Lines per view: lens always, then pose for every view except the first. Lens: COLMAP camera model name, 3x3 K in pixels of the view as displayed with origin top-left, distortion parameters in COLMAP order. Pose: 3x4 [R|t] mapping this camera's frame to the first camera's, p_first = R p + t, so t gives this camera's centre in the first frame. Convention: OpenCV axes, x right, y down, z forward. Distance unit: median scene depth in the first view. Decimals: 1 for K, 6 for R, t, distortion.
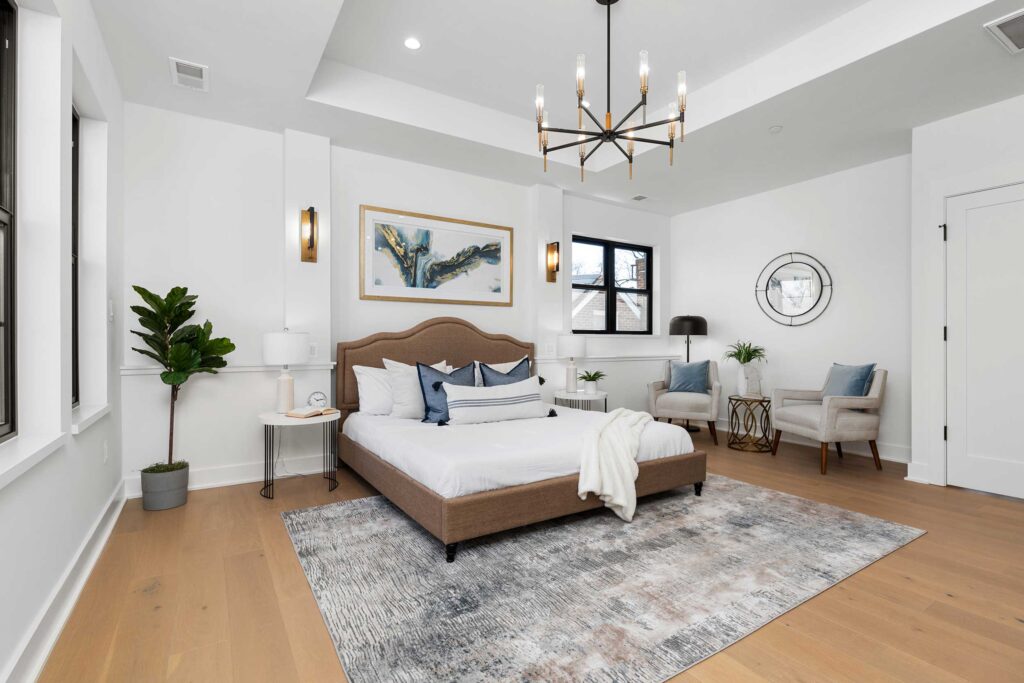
lens RADIAL K [[475.0, 0, 509.3], [0, 475.0, 344.6], [0, 0, 1]] dist [-0.001561, 0.000408]
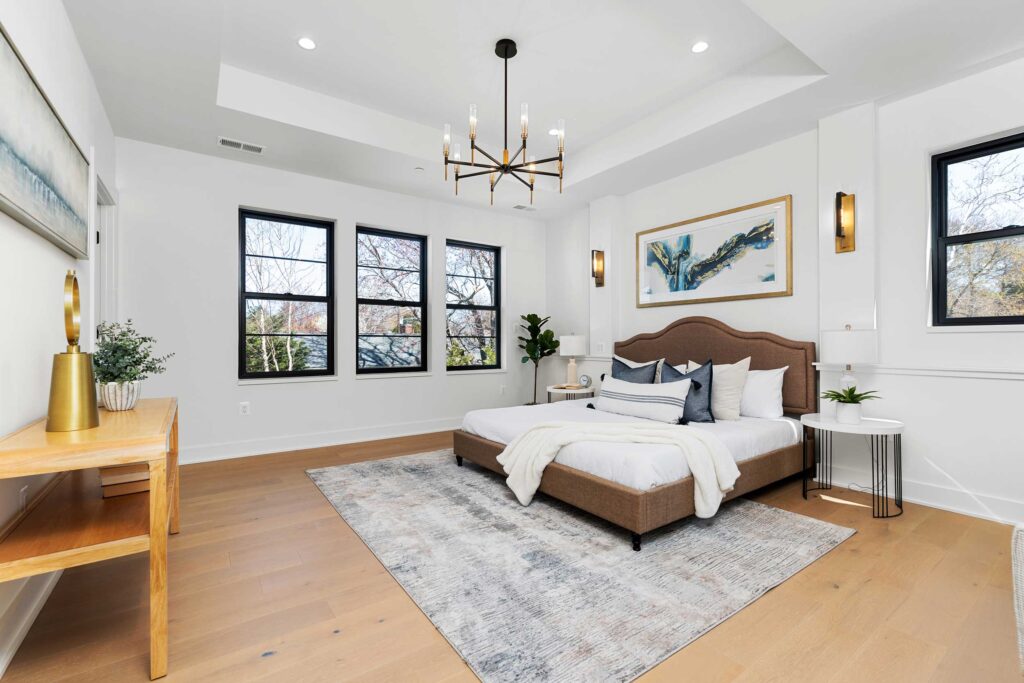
lens RADIAL K [[439.0, 0, 516.8], [0, 439.0, 340.2], [0, 0, 1]] dist [-0.001621, -0.000042]
pose [[0.069056, -0.006682, -0.997590, 0.770434], [-0.005207, 0.999962, -0.007058, 0.000557], [0.997599, 0.005681, 0.069018, 0.557536]]
